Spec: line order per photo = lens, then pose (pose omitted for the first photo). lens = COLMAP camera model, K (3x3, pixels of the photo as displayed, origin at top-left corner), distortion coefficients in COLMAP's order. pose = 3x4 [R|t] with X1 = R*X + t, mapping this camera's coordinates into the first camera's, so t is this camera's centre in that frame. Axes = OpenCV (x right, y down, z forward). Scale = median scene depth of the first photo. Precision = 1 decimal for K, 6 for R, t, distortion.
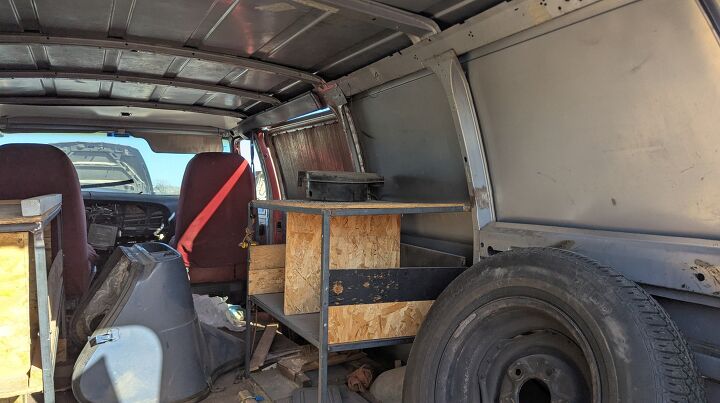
lens RADIAL K [[516.0, 0, 361.7], [0, 516.0, 182.6], [0, 0, 1]] dist [0.074951, -0.089424]
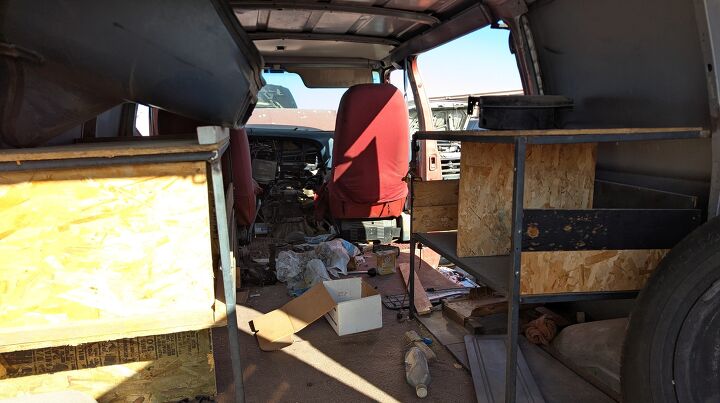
lens RADIAL K [[516.0, 0, 361.7], [0, 516.0, 182.6], [0, 0, 1]] dist [0.074951, -0.089424]
pose [[0.966044, 0.009086, -0.258219, -0.083898], [0.021686, 0.993004, 0.116073, 0.019996], [0.257467, -0.117731, 0.959088, 0.117298]]
